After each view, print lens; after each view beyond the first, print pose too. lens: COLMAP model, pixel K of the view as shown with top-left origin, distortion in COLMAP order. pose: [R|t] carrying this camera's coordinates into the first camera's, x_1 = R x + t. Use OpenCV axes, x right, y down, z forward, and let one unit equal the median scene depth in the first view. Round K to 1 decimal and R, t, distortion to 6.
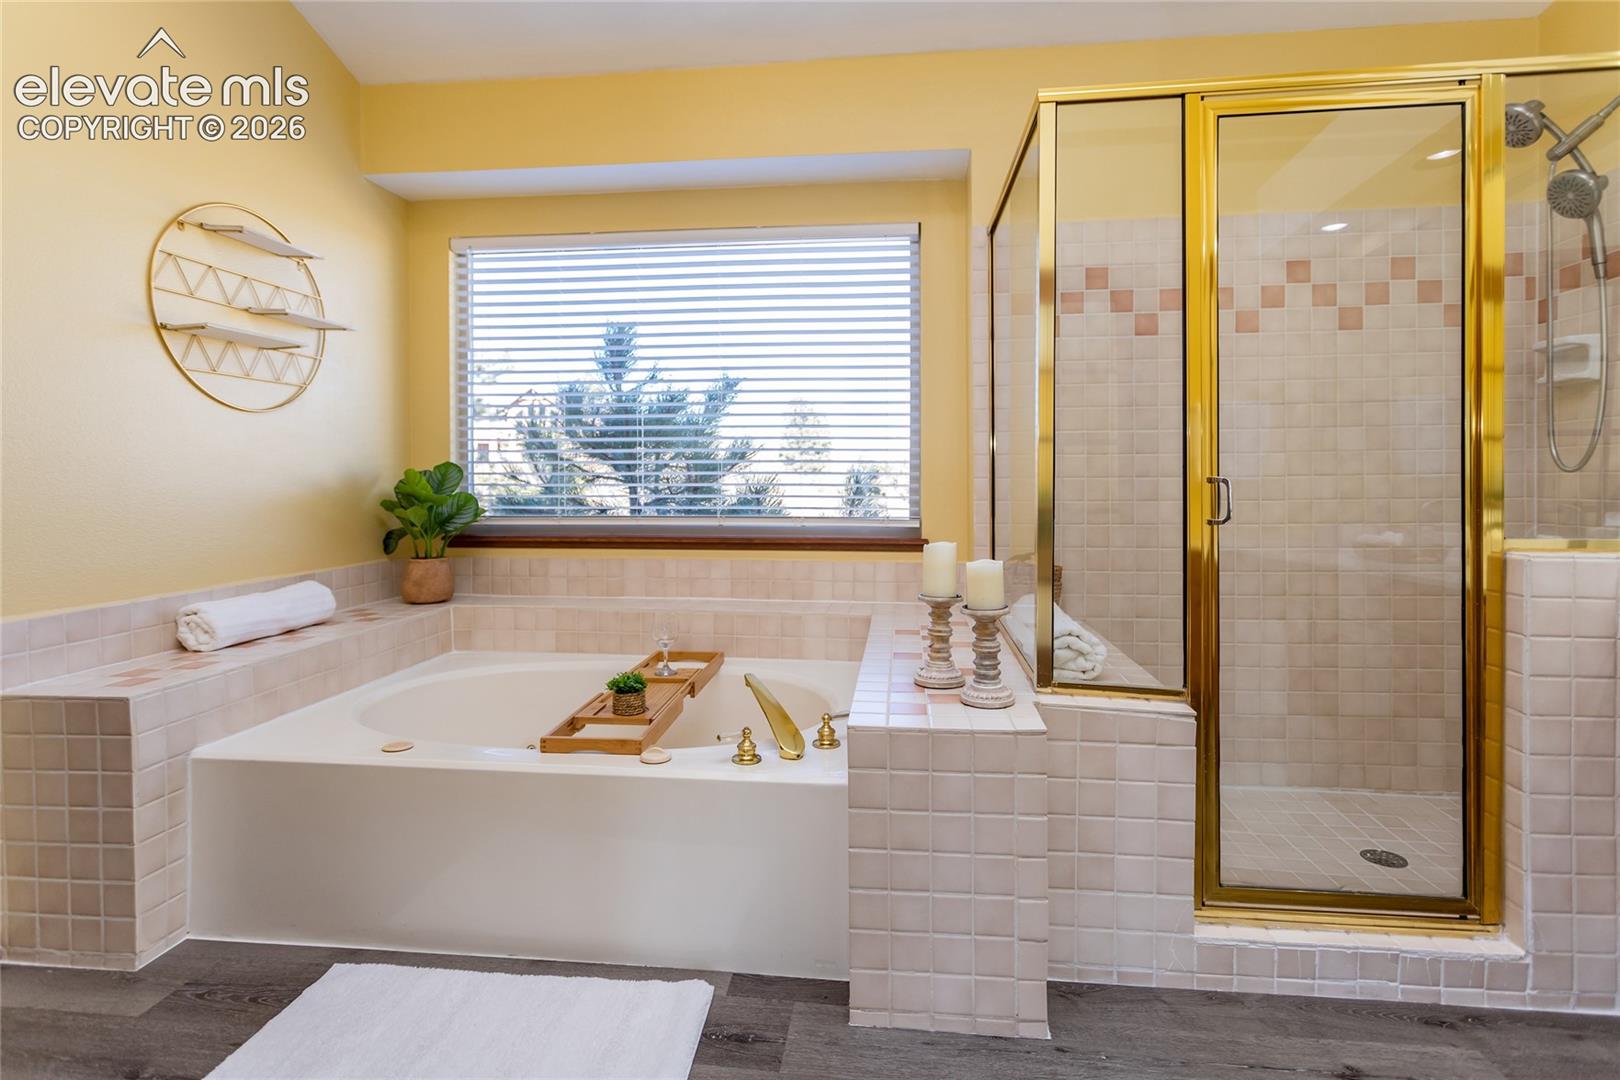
lens RADIAL K [[790.3, 0, 790.6], [0, 790.3, 502.7], [0, 0, 1]] dist [0.001152, -0.000122]
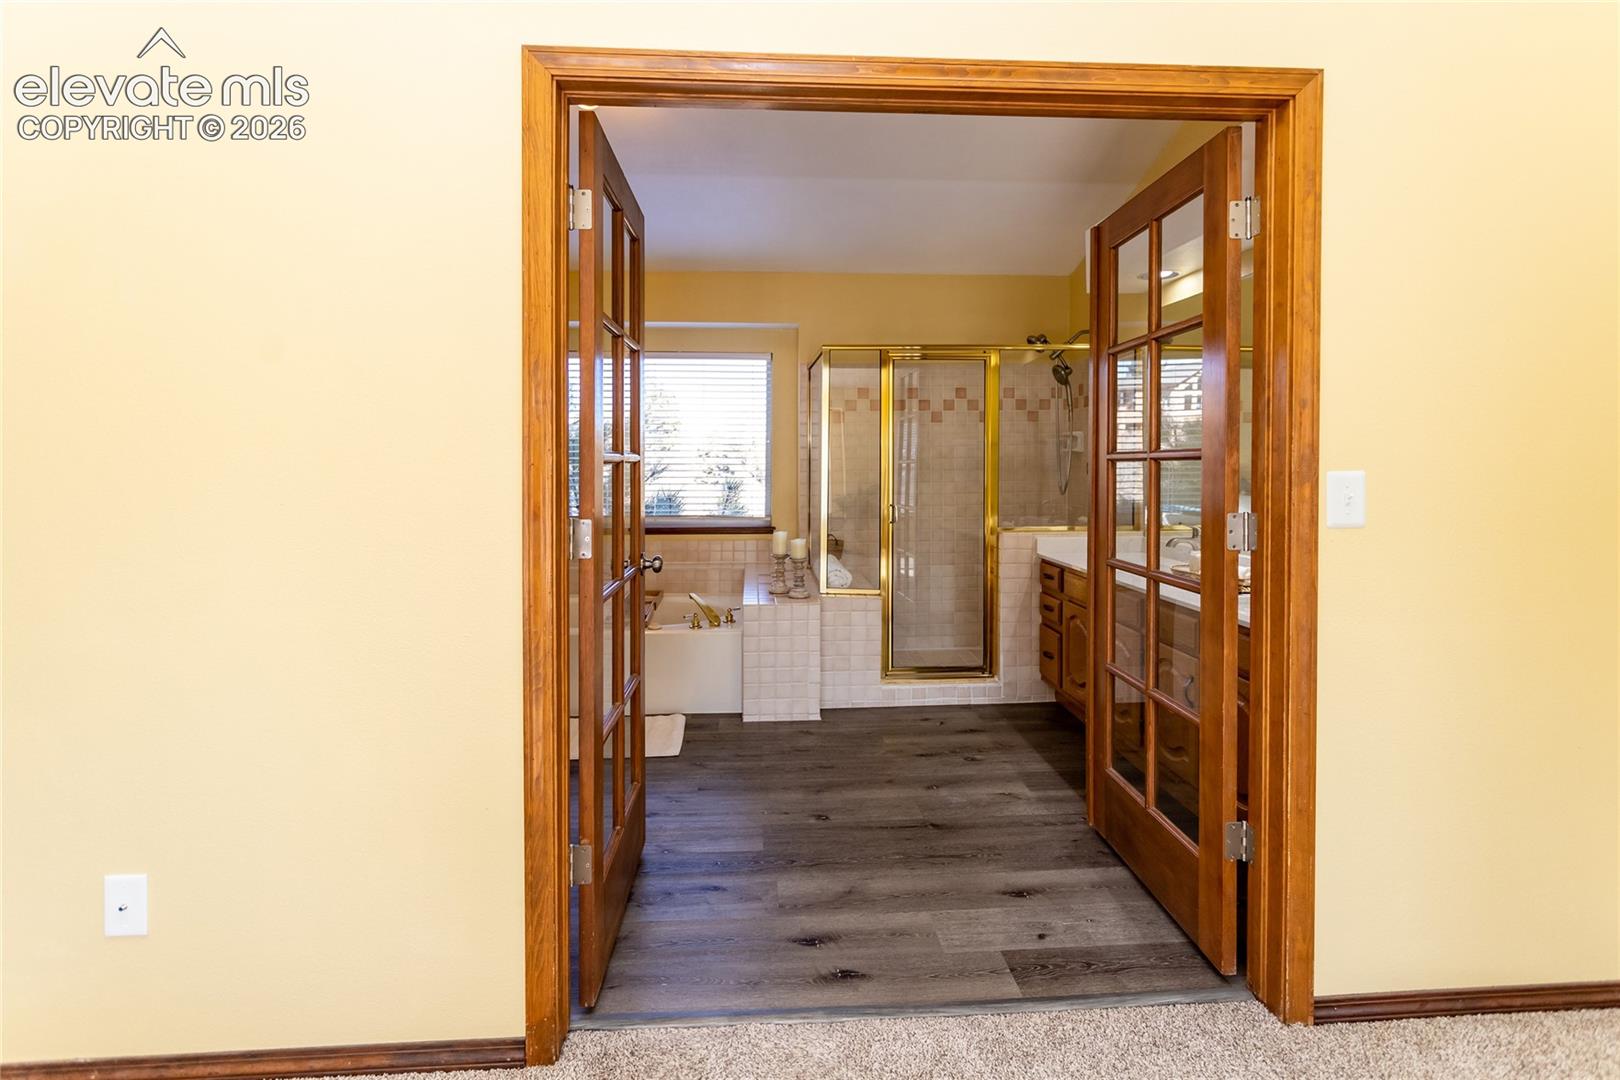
lens RADIAL K [[790.3, 0, 790.6], [0, 790.3, 502.7], [0, 0, 1]] dist [0.001152, -0.000122]
pose [[0.982812, 0.001062, 0.184608, -0.192038], [-0.003026, 0.999942, 0.010354, -0.048573], [-0.184586, -0.010734, 0.982758, -1.180532]]
